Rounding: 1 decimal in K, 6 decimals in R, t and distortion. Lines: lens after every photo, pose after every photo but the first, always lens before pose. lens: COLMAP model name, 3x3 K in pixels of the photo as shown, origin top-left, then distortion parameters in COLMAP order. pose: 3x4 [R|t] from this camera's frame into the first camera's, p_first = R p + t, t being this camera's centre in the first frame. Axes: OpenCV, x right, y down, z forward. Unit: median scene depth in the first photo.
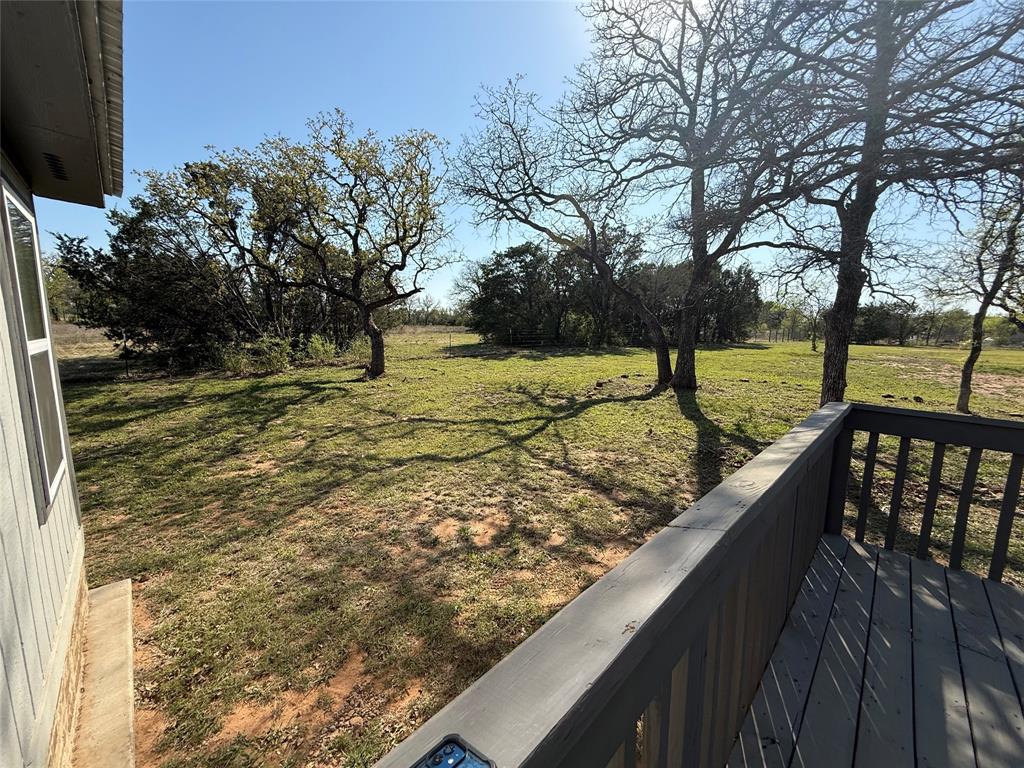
lens RADIAL K [[407.5, 0, 514.4], [0, 407.5, 387.0], [0, 0, 1]] dist [0.000002, 0.000091]
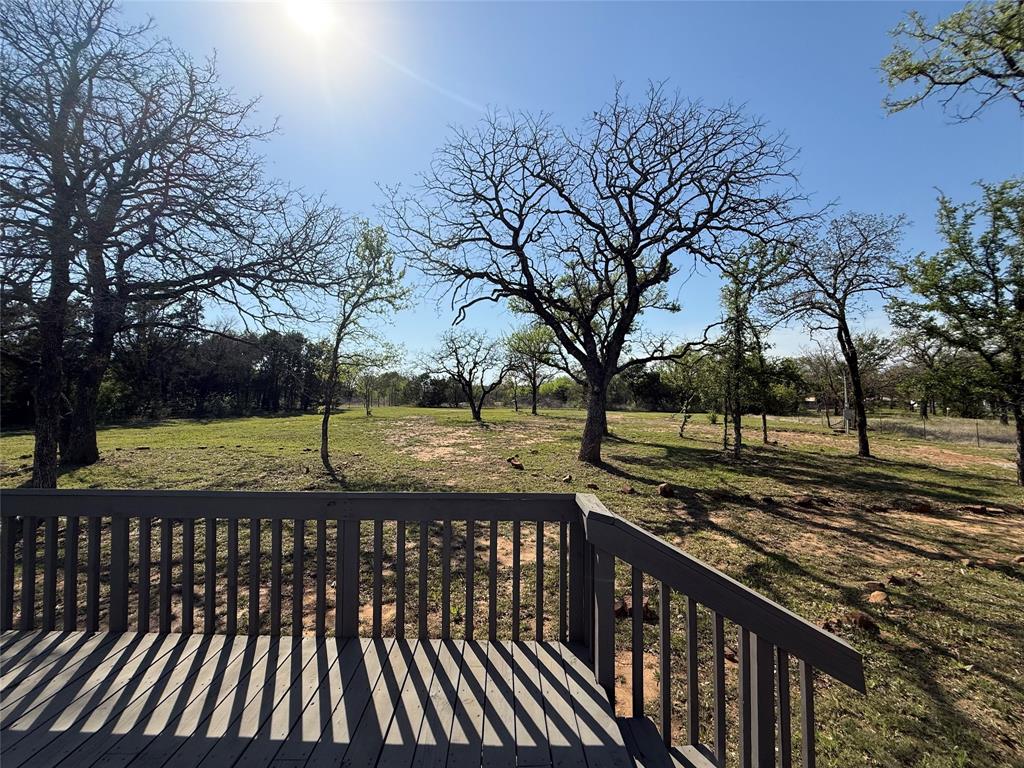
lens RADIAL K [[407.5, 0, 512.0], [0, 407.5, 386.8], [0, 0, 1]] dist [0.000002, 0.000091]
pose [[0.705415, 0.006765, 0.708762, 1.346520], [0.109120, 0.986997, -0.118025, 0.143883], [-0.700345, 0.160597, 0.695504, -1.094435]]
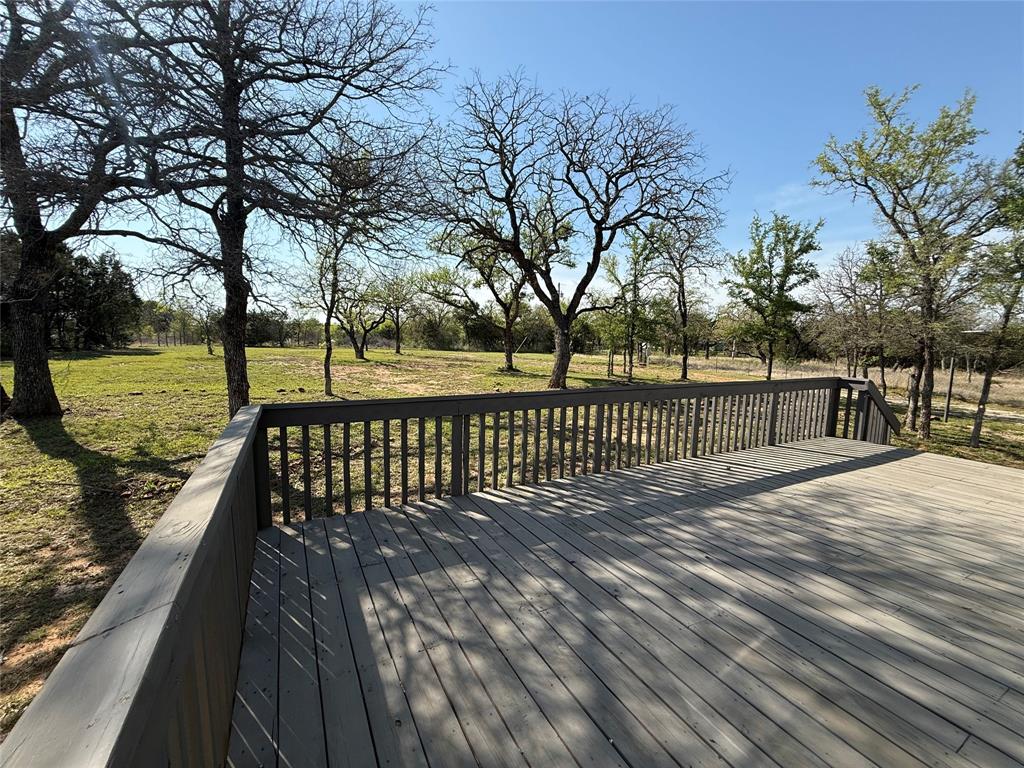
lens RADIAL K [[407.5, 0, 510.5], [0, 407.5, 384.7], [0, 0, 1]] dist [0.000002, 0.000091]
pose [[0.299089, -0.111391, 0.947701, 0.001875], [0.123852, 0.989294, 0.077193, -0.006739], [-0.946153, 0.094287, 0.309683, 0.014656]]
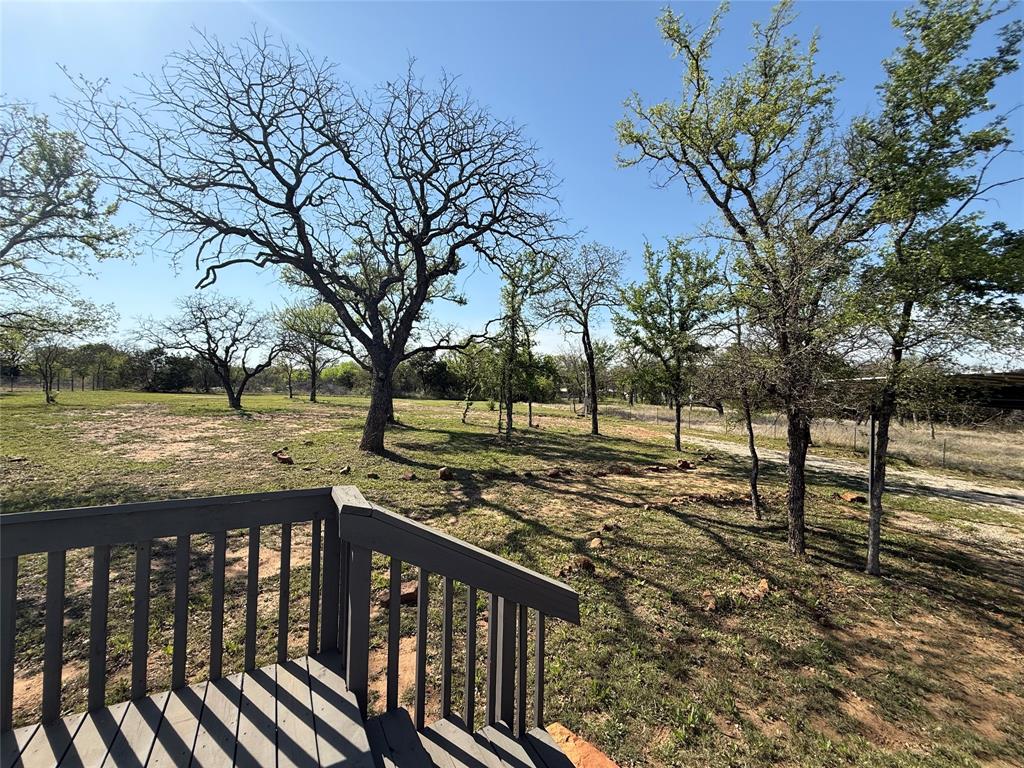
lens RADIAL K [[407.5, 0, 512.5], [0, 407.5, 389.2], [0, 0, 1]] dist [0.000002, 0.000091]
pose [[0.273993, -0.009986, 0.961680, 1.385829], [0.118867, 0.992631, -0.023559, 0.150917], [-0.954358, 0.120767, 0.273161, -1.104058]]
